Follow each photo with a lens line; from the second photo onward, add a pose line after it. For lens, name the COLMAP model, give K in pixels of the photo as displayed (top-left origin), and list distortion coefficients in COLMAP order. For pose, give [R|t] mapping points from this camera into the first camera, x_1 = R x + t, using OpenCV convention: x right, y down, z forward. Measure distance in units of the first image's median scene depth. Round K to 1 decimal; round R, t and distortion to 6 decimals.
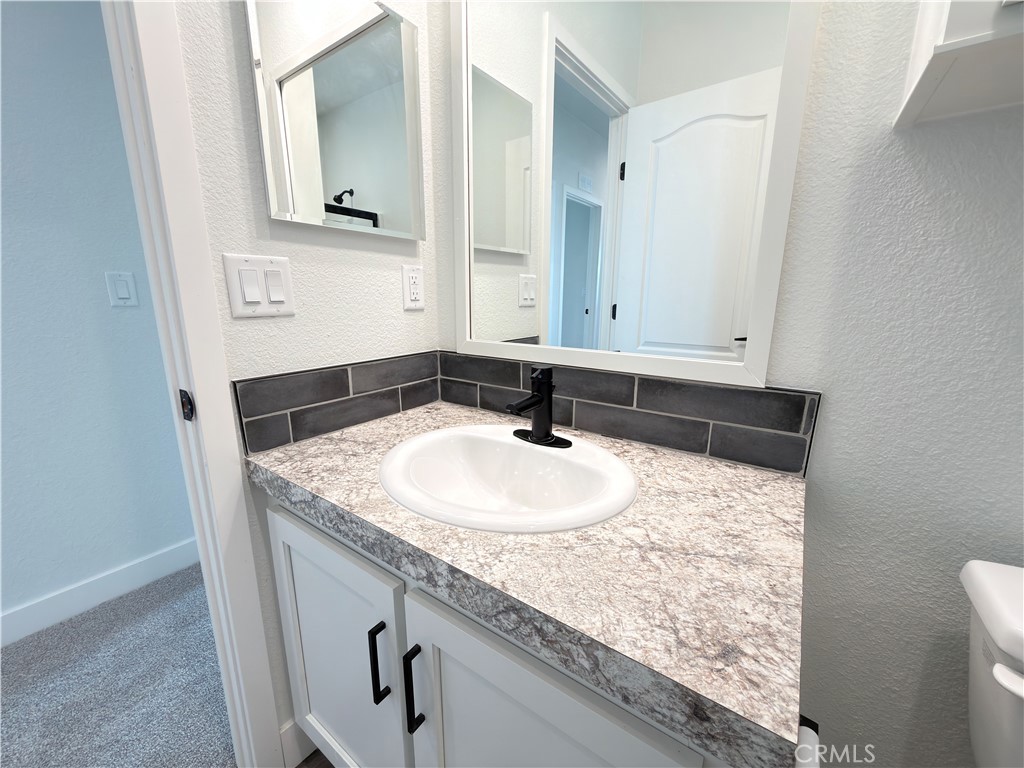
lens RADIAL K [[407.7, 0, 510.9], [0, 407.7, 386.7], [0, 0, 1]] dist [0.000639, -0.000039]
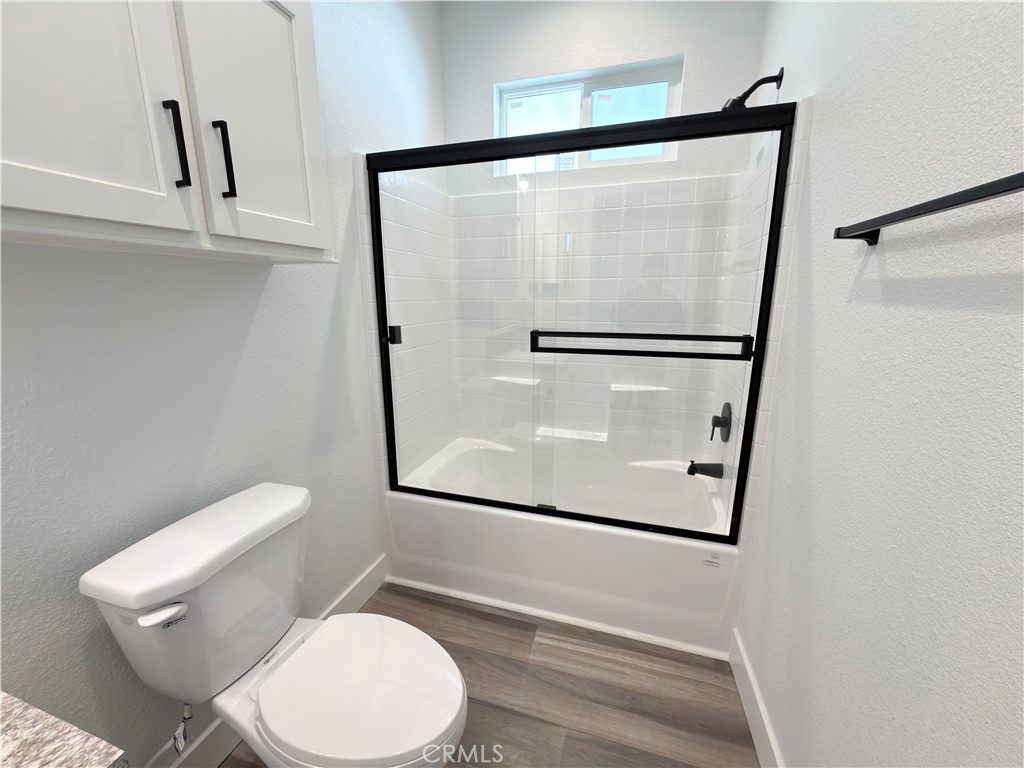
lens RADIAL K [[407.7, 0, 510.3], [0, 407.7, 385.6], [0, 0, 1]] dist [0.000639, -0.000039]
pose [[-0.311711, -0.206350, 0.927500, -0.593806], [0.210955, 0.936743, 0.279304, -0.337157], [-0.926463, 0.282723, -0.248462, -0.201099]]
